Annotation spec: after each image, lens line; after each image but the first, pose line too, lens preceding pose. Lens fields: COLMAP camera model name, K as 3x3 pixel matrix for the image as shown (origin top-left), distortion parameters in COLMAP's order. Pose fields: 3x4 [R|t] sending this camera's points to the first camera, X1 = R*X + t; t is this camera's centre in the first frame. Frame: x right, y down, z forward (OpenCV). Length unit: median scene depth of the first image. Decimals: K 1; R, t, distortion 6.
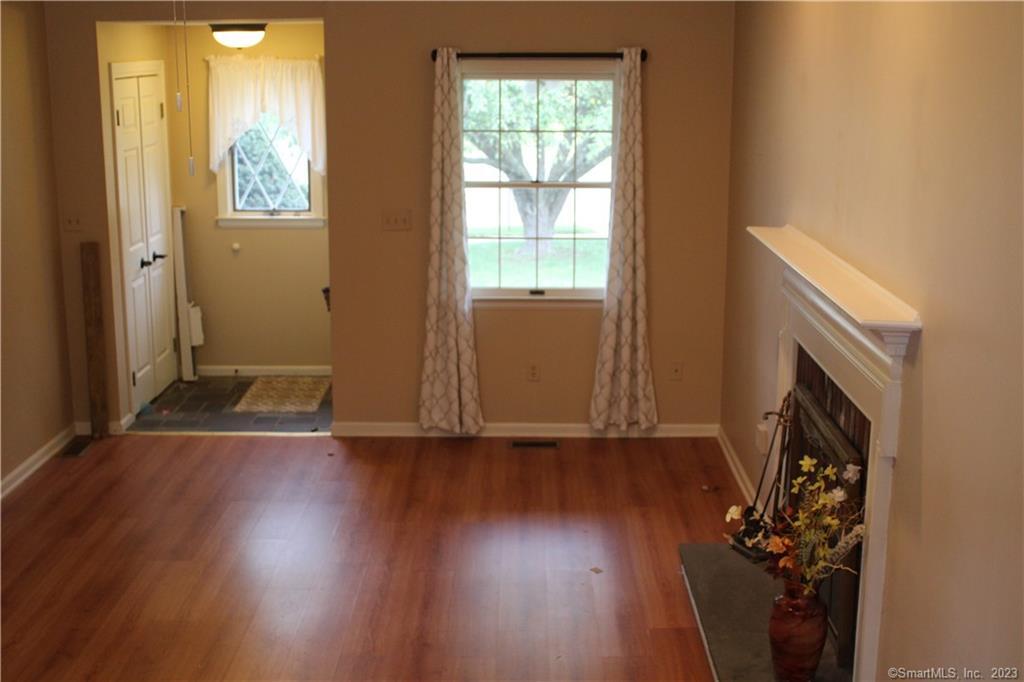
lens RADIAL K [[1292.1, 0, 510.2], [0, 1292.1, 334.9], [0, 0, 1]] dist [-0.076563, 0.000000]
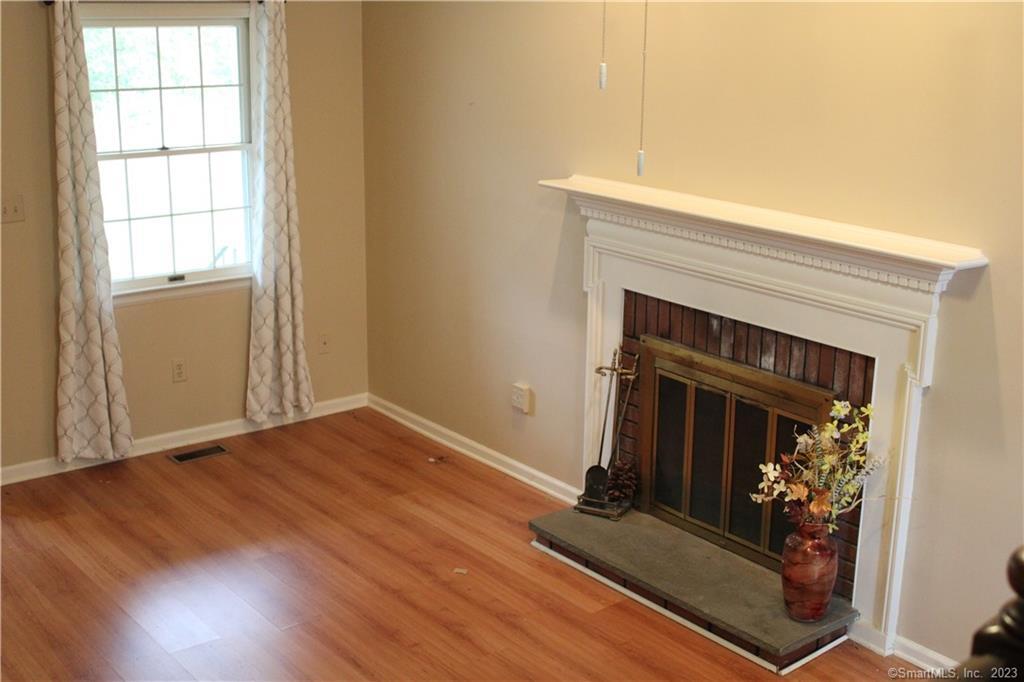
lens RADIAL K [[1292.1, 0, 512.5], [0, 1292.1, 348.8], [0, 0, 1]] dist [-0.076563, 0.000000]
pose [[0.777884, -0.160148, 0.607659, -0.334876], [0.122503, 0.987075, 0.103323, -0.048196], [-0.616352, -0.005933, 0.787448, 0.199241]]
